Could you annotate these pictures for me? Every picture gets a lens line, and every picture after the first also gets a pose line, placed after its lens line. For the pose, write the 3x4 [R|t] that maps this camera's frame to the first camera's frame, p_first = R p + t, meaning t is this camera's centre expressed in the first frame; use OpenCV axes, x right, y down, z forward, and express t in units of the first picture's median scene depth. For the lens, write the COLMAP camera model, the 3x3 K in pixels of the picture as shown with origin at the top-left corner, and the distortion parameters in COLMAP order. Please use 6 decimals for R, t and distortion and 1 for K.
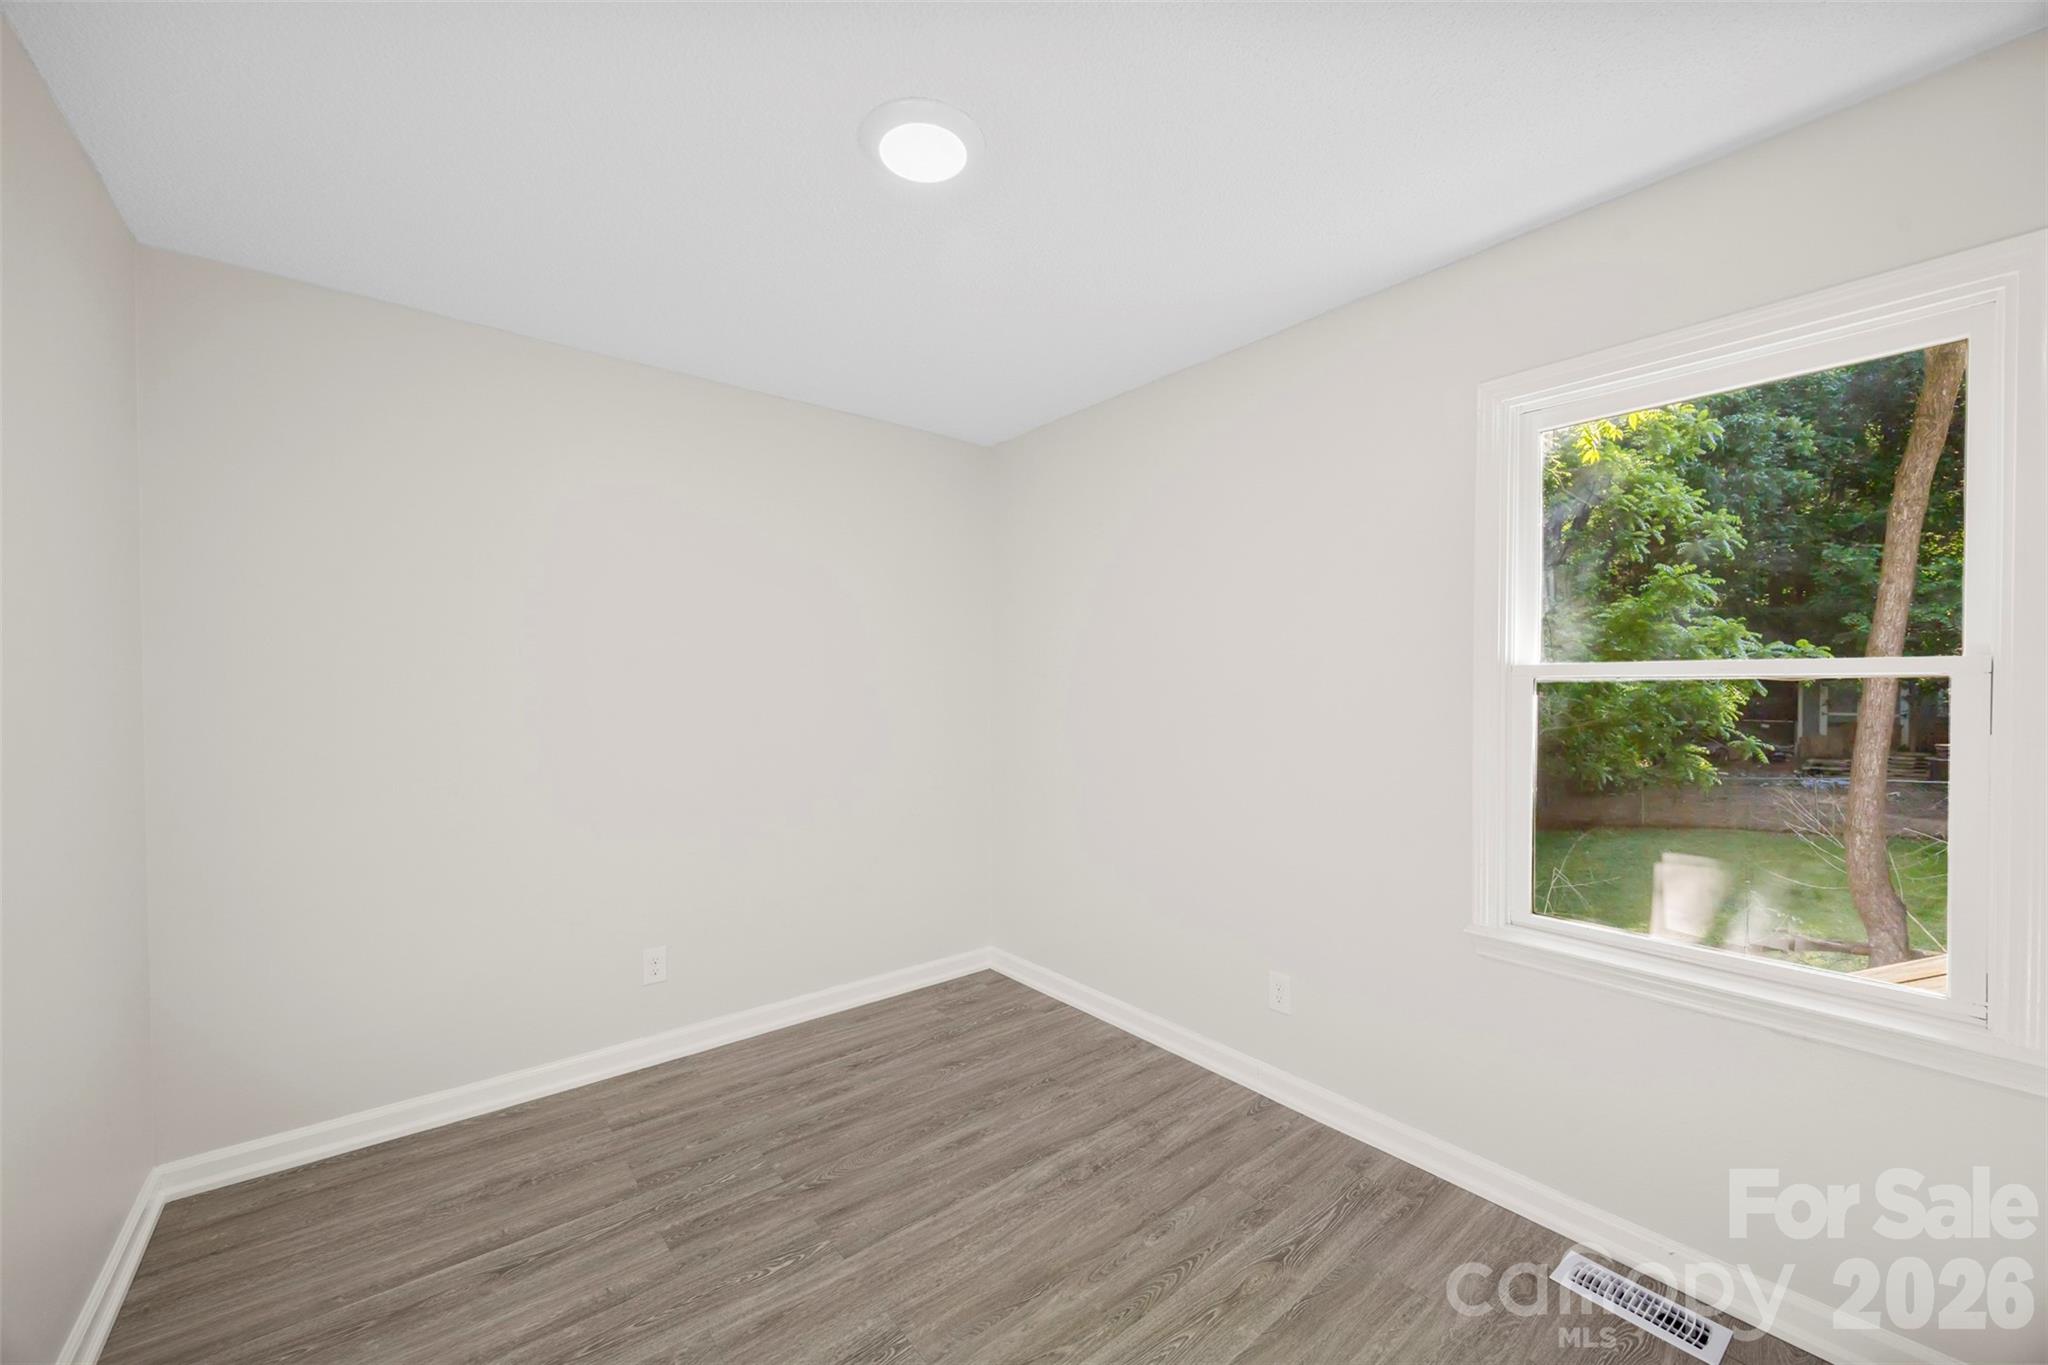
lens RADIAL K [[779.5, 0, 1027.3], [0, 779.5, 694.5], [0, 0, 1]] dist [-0.004339, 0.000271]
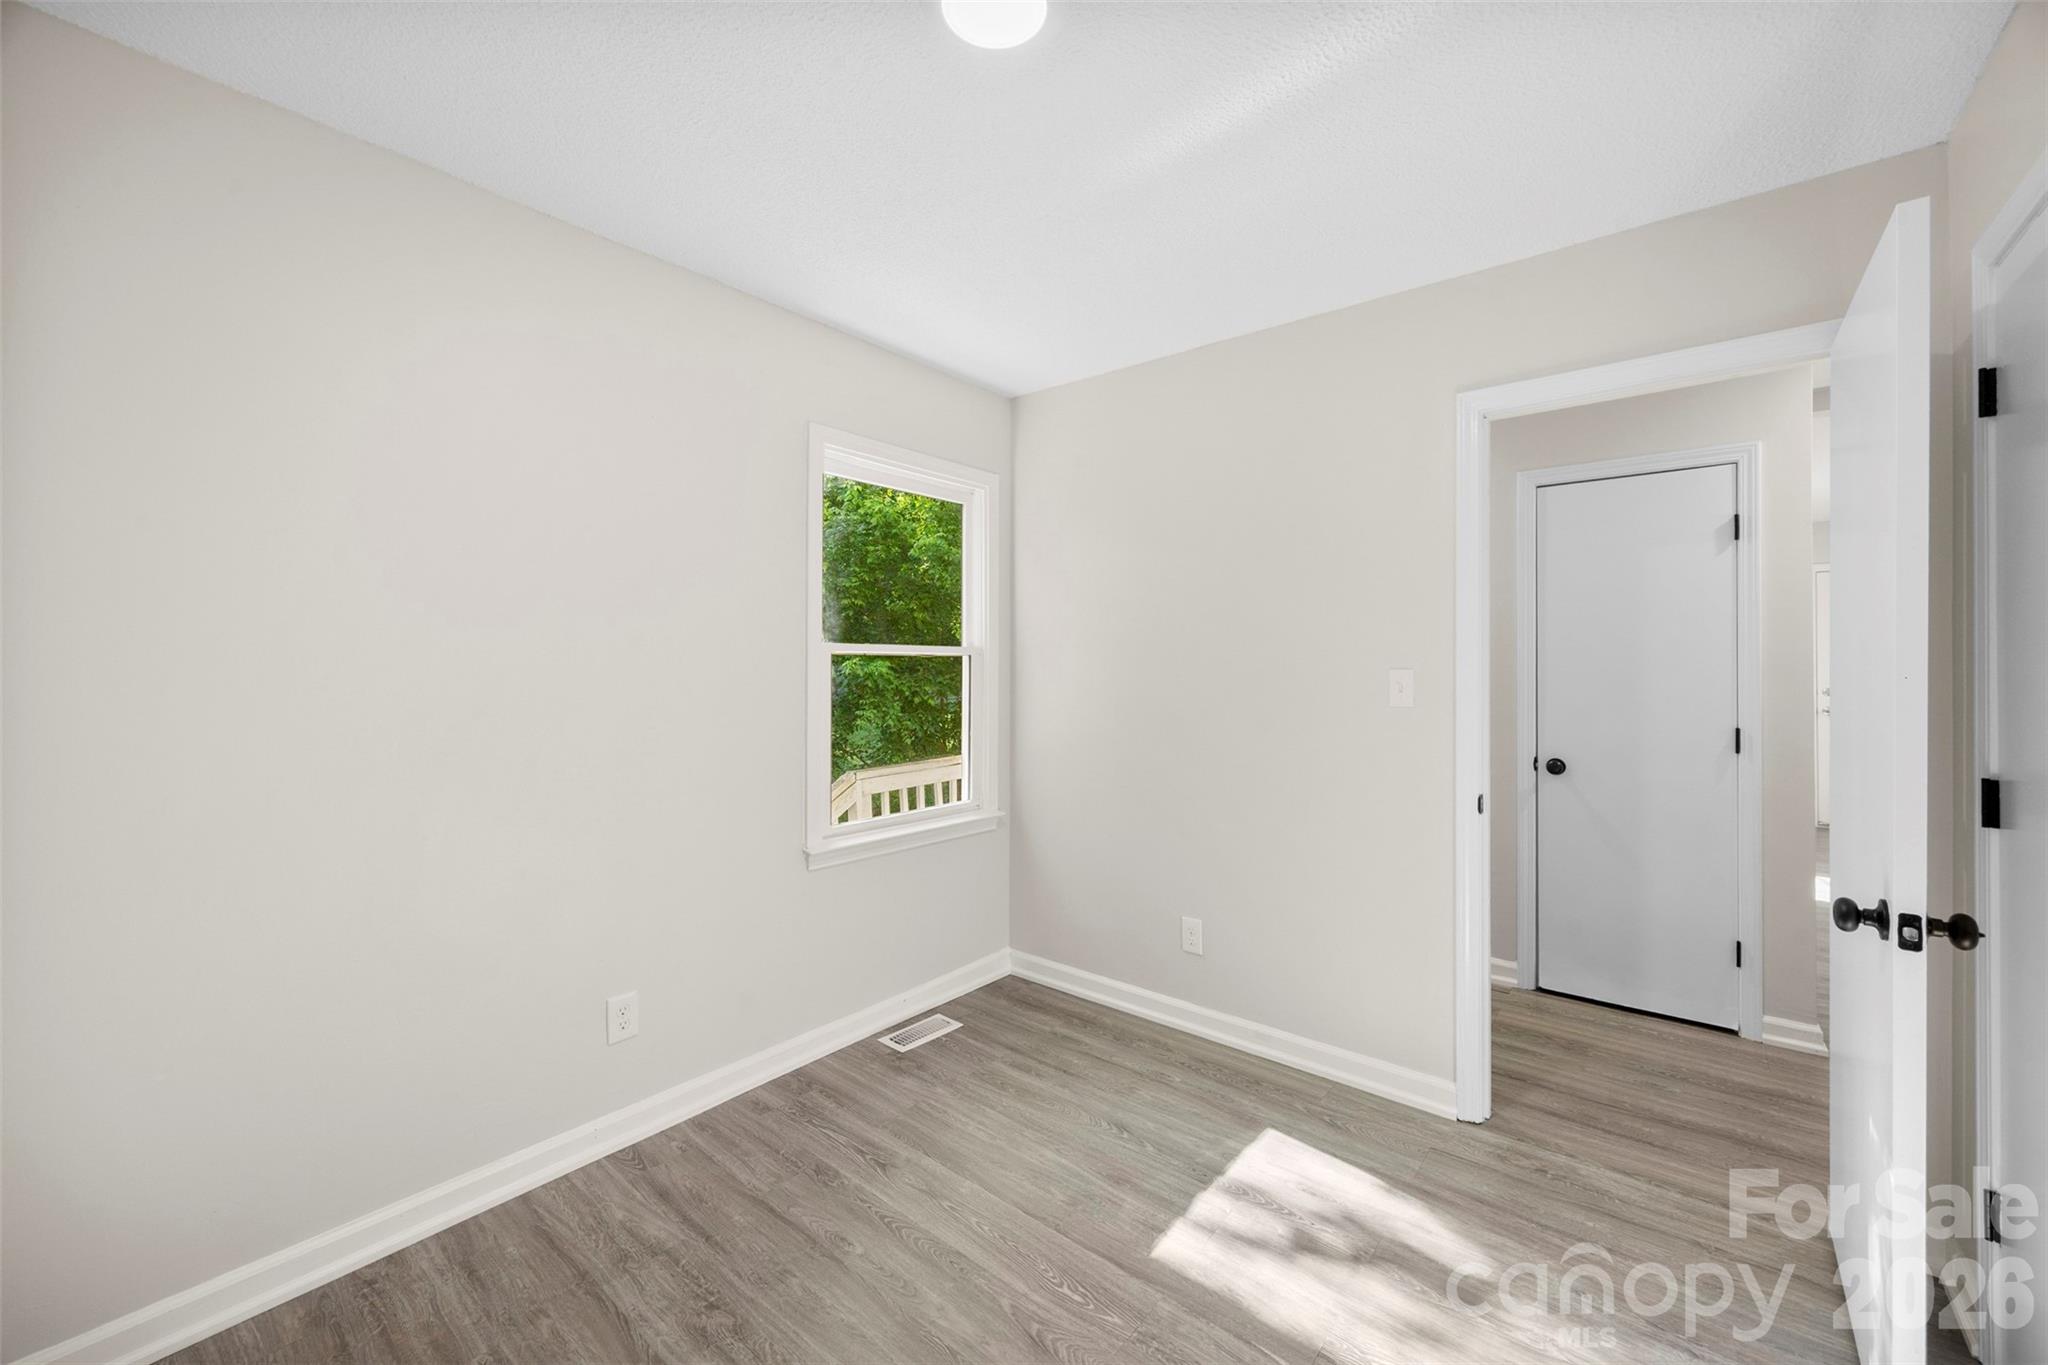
lens RADIAL K [[779.5, 0, 1042.4], [0, 779.5, 655.4], [0, 0, 1]] dist [-0.004339, 0.000271]
pose [[-0.197949, 0.010875, 0.980152, -0.737194], [0.015189, 0.999852, -0.008026, 0.002396], [-0.980095, 0.013298, -0.198085, 0.874060]]
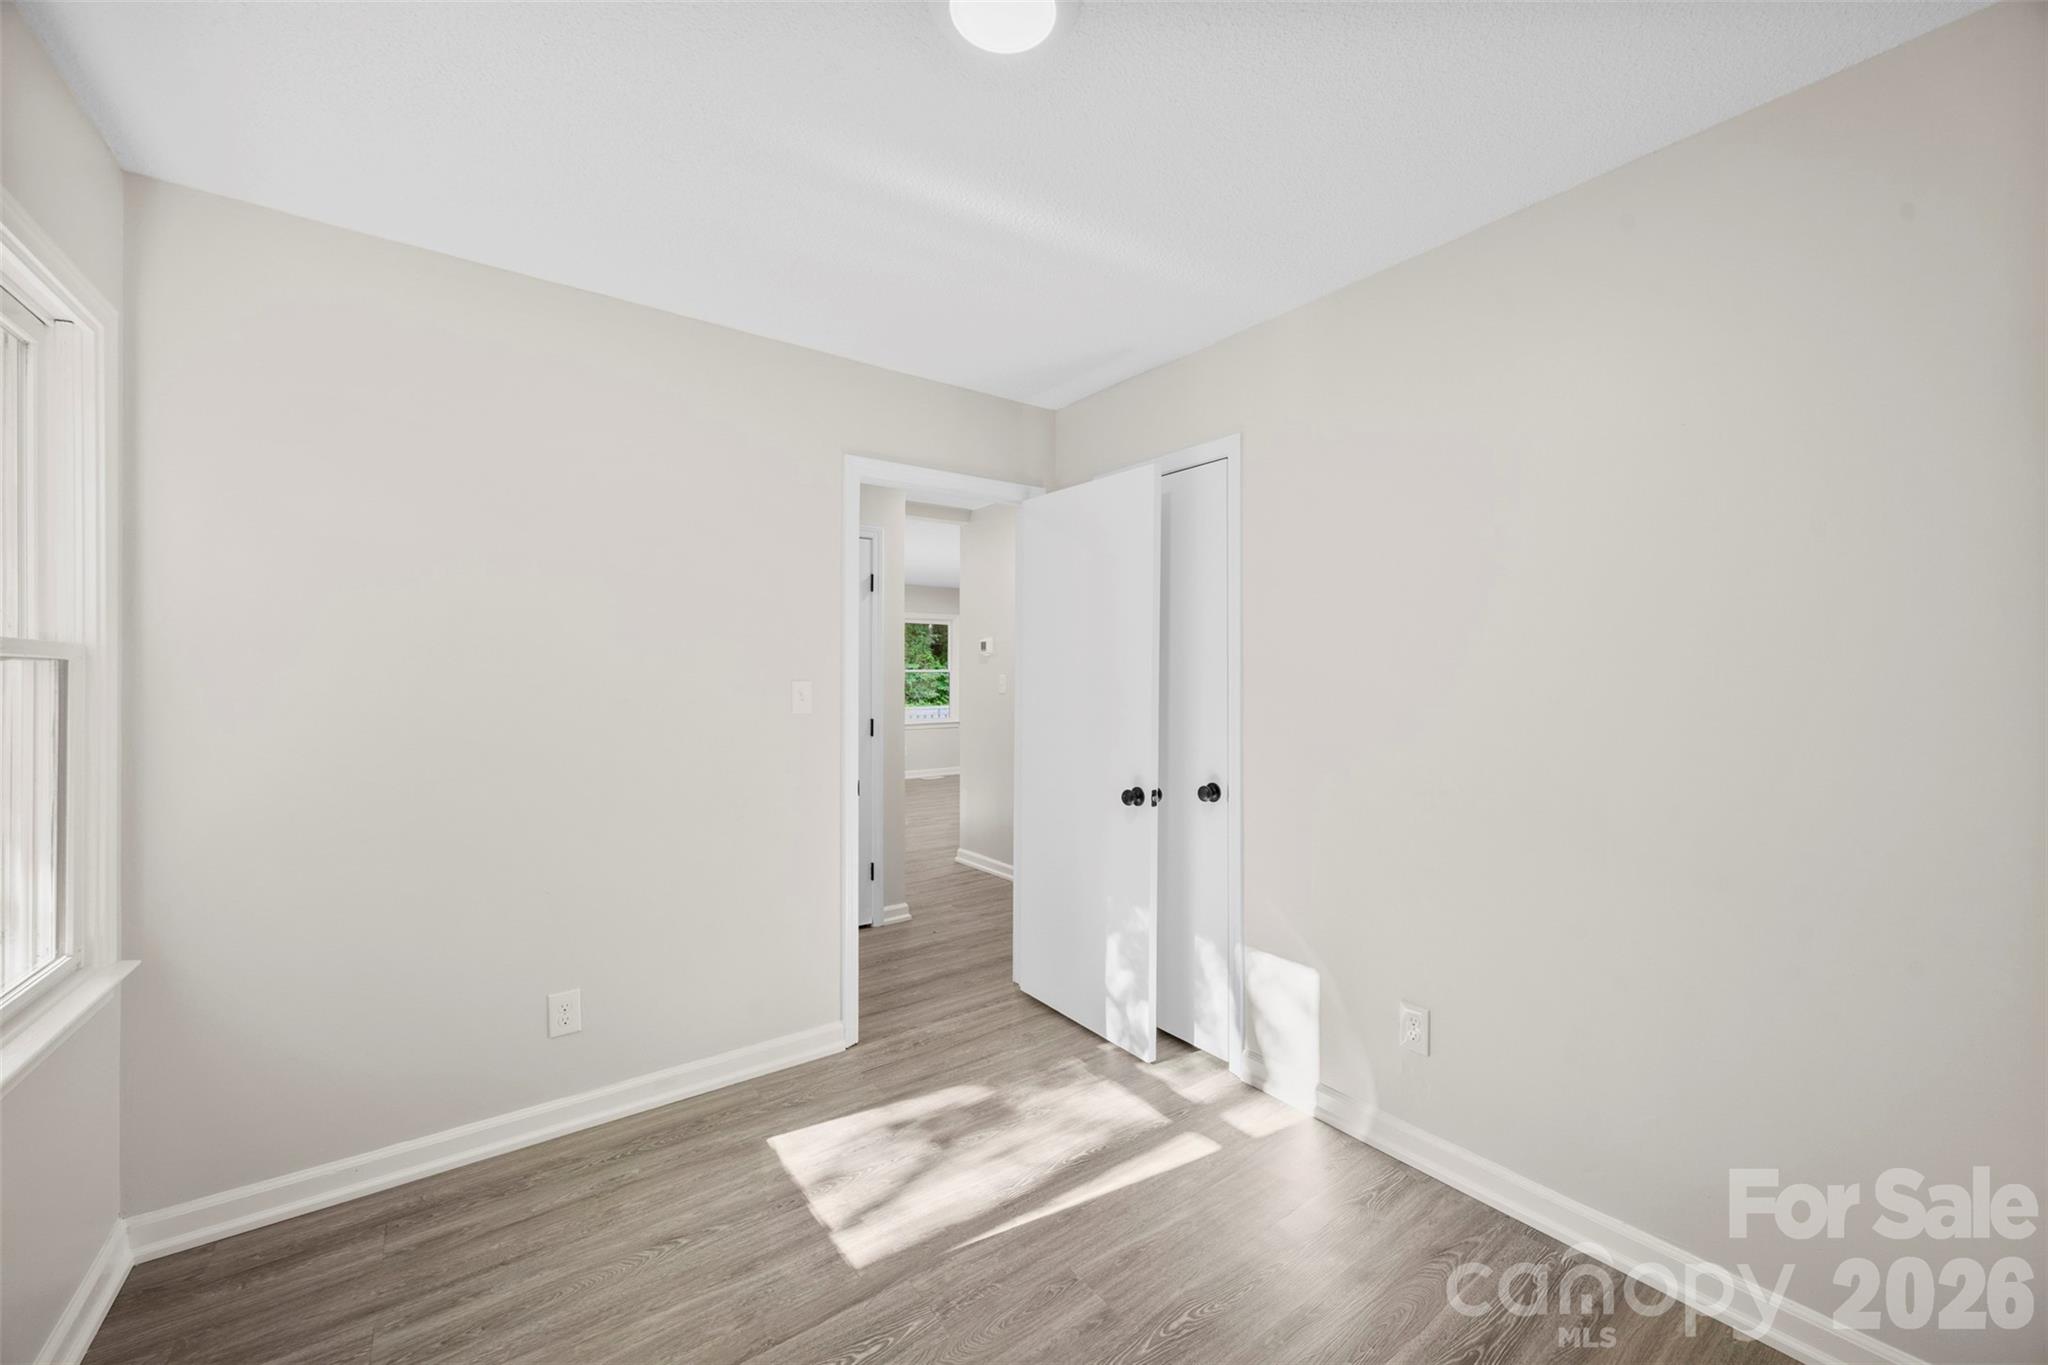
lens RADIAL K [[779.5, 0, 1037.4], [0, 779.5, 666.7], [0, 0, 1]] dist [-0.004339, 0.000271]
pose [[-0.998673, 0.001373, 0.051475, -0.176372], [0.001628, 0.999987, 0.004909, -0.006818], [-0.051468, 0.004986, -0.998662, 1.405596]]
